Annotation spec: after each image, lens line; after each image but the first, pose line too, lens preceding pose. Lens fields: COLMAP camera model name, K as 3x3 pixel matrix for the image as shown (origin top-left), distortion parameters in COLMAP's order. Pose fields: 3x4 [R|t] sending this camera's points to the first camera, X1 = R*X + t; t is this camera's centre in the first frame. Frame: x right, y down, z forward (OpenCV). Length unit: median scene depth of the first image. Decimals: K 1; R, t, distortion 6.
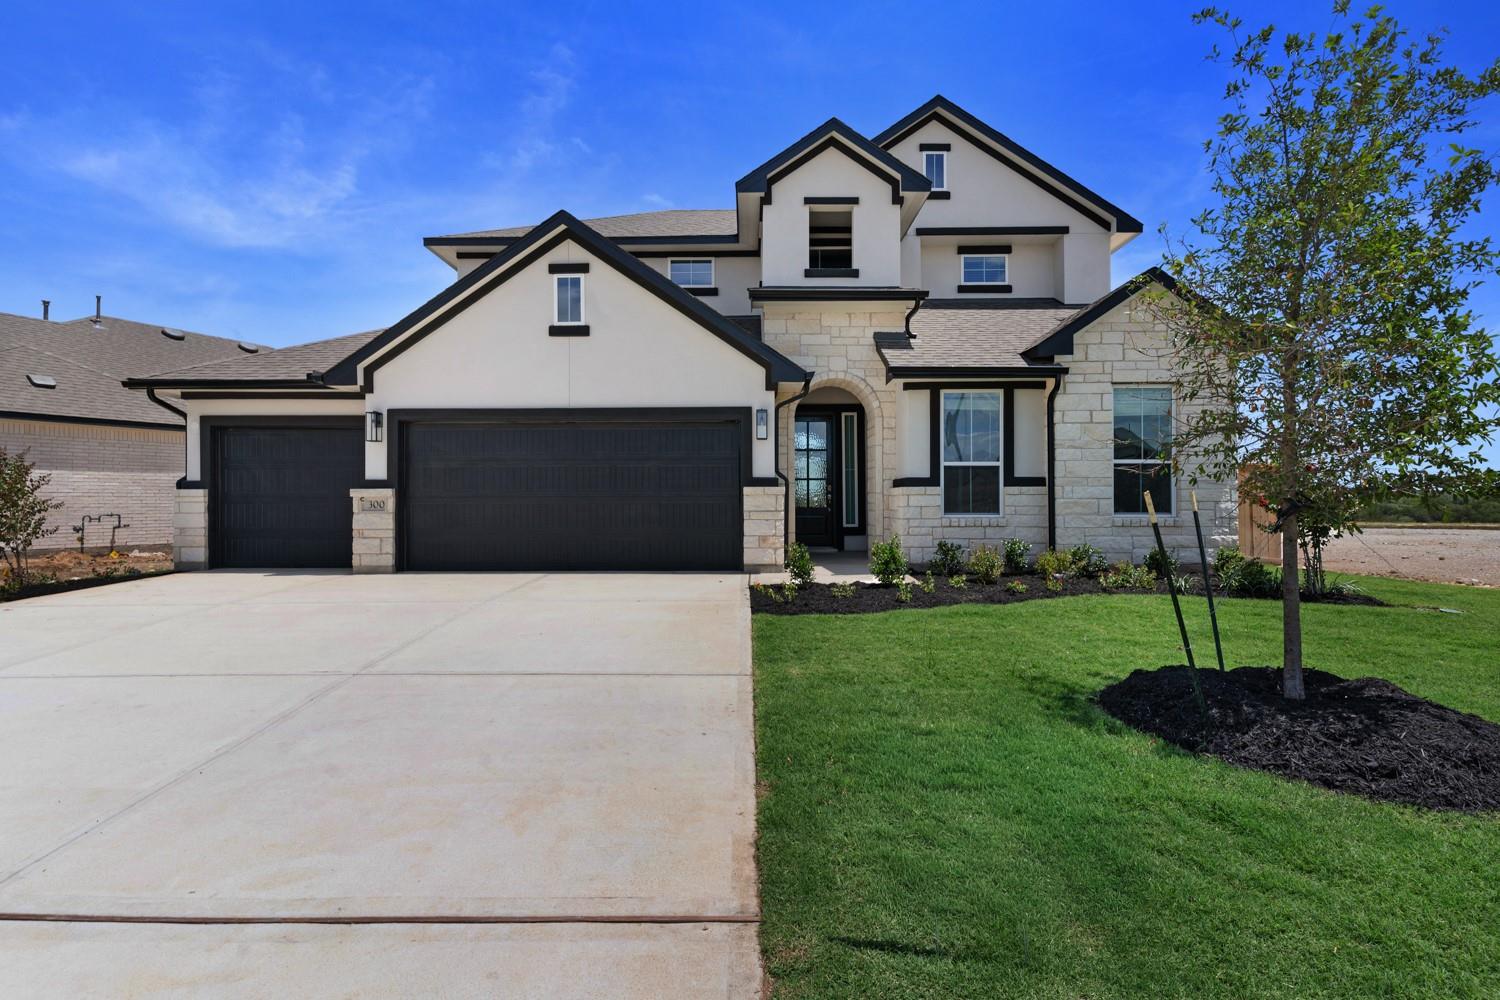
lens RADIAL K [[726.8, 0, 741.5], [0, 726.8, 501.3], [0, 0, 1]] dist [0.001571, 0.000503]
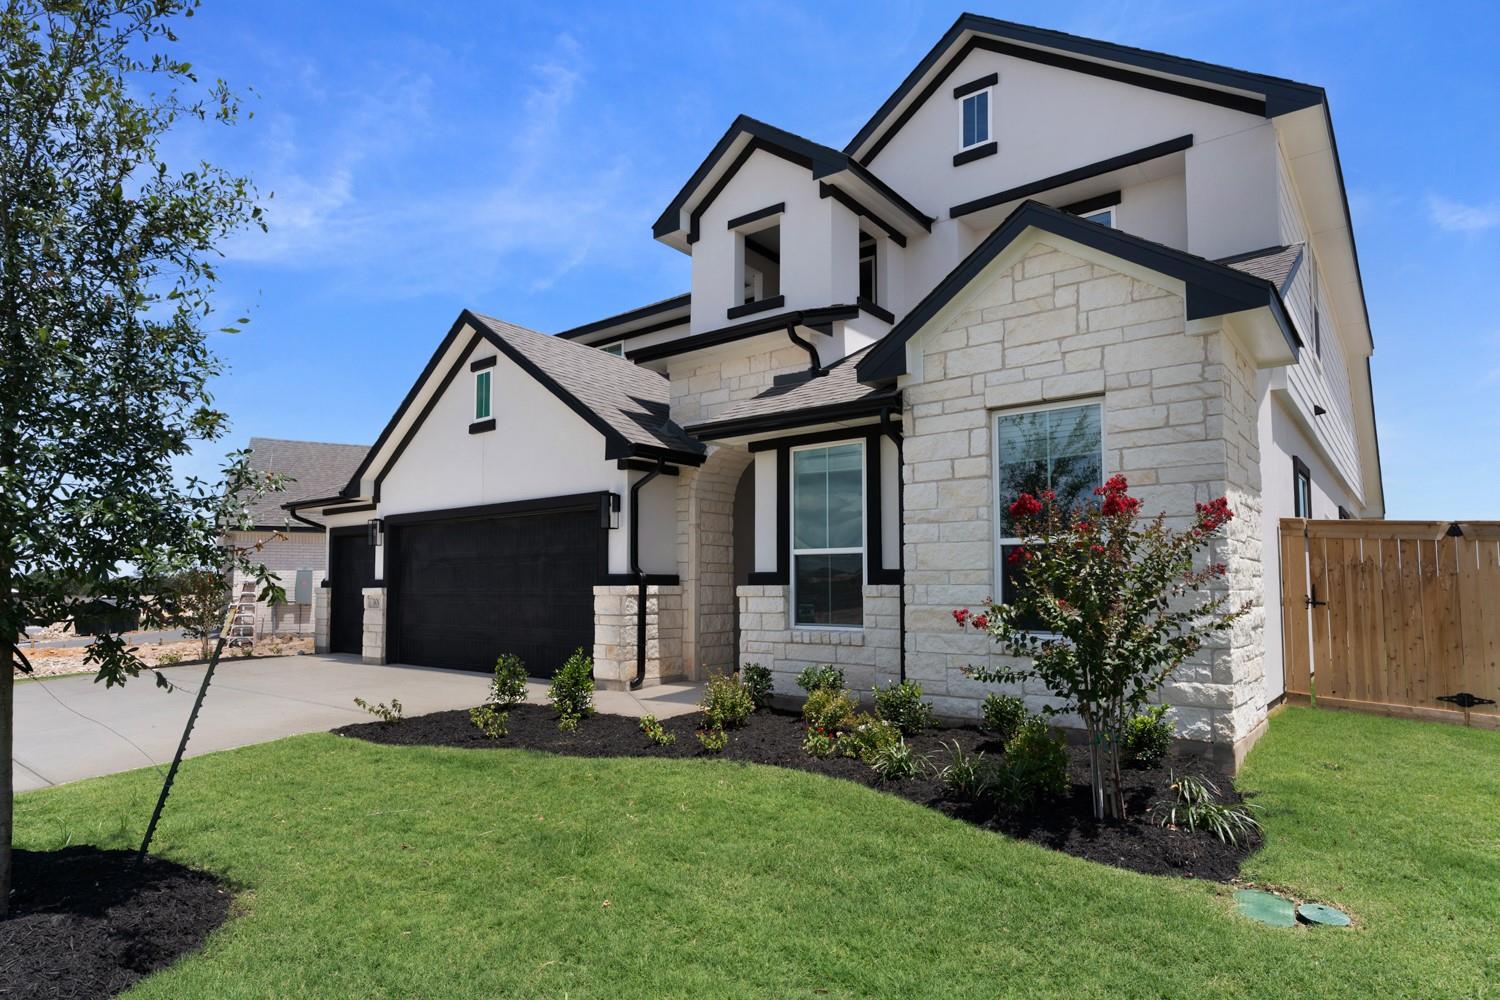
lens RADIAL K [[872.7, 0, 750.2], [0, 872.7, 543.8], [0, 0, 1]] dist [-0.001829, -0.000412]
pose [[0.774580, -0.031499, -0.631691, 0.780688], [-0.005678, 0.998373, -0.056745, -0.012082], [0.632450, 0.047541, 0.773141, 0.326405]]
